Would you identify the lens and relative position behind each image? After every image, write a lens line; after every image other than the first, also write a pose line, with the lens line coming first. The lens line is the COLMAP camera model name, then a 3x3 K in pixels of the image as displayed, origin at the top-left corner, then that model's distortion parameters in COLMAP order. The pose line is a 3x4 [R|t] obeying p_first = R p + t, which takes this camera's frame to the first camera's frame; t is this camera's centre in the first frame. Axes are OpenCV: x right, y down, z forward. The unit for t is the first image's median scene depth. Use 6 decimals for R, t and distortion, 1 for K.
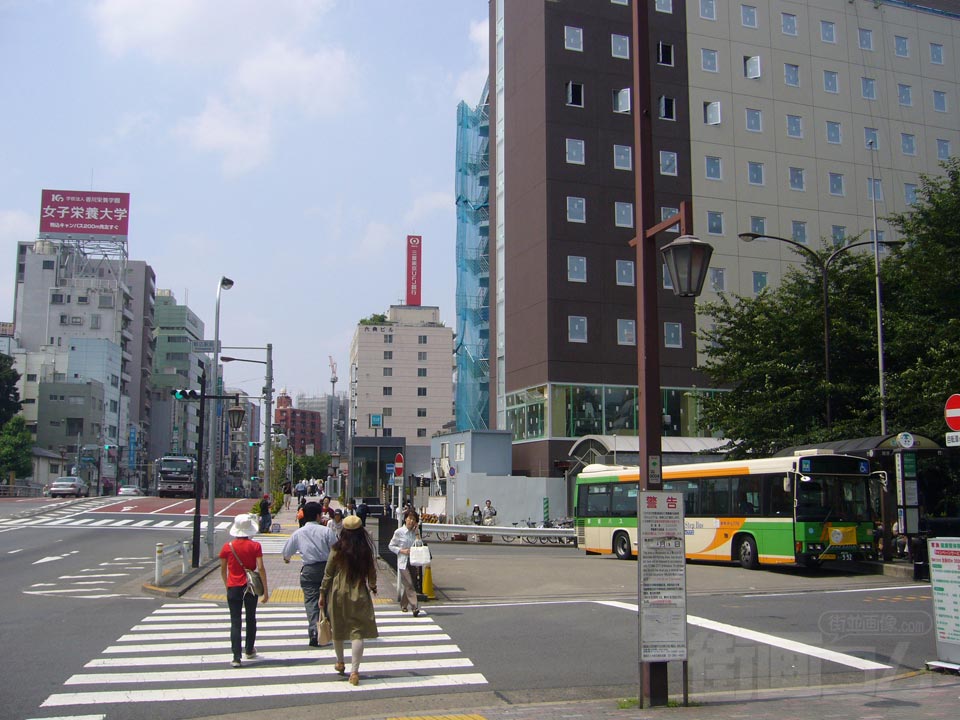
lens RADIAL K [[1072.2, 0, 480.0], [0, 1072.2, 360.0], [0, 0, 1]] dist [-0.018159, -0.005713]
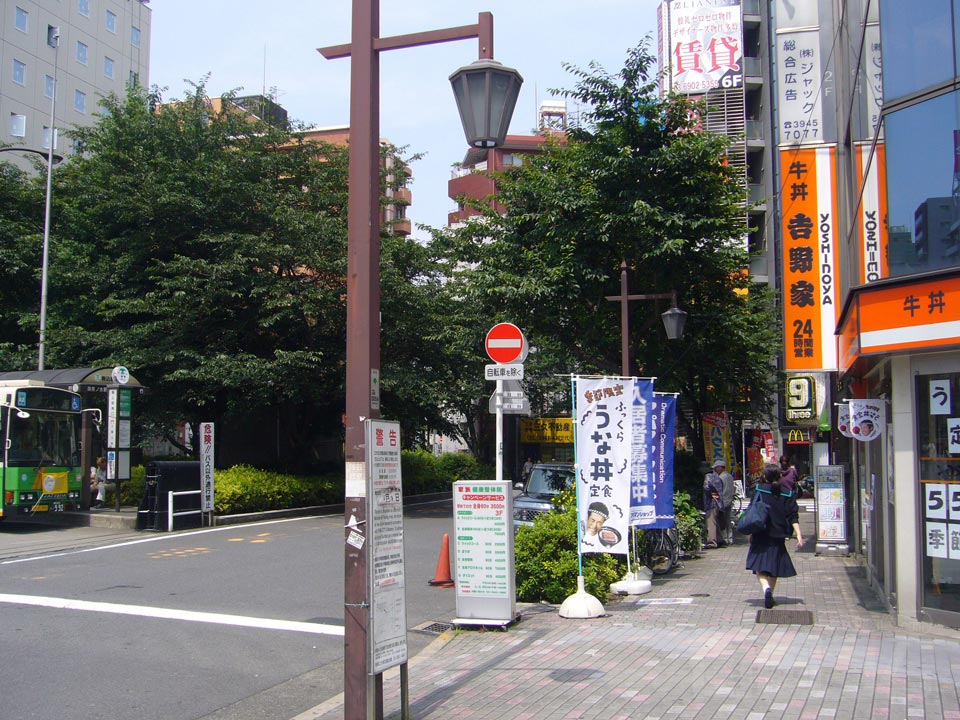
lens RADIAL K [[1072.2, 0, 480.0], [0, 1072.2, 360.0], [0, 0, 1]] dist [-0.018159, -0.005713]
pose [[0.593873, 0.068506, 0.801637, -0.146413], [-0.109006, 0.994032, -0.004194, 0.034421], [-0.797140, -0.084893, 0.597797, 0.233859]]
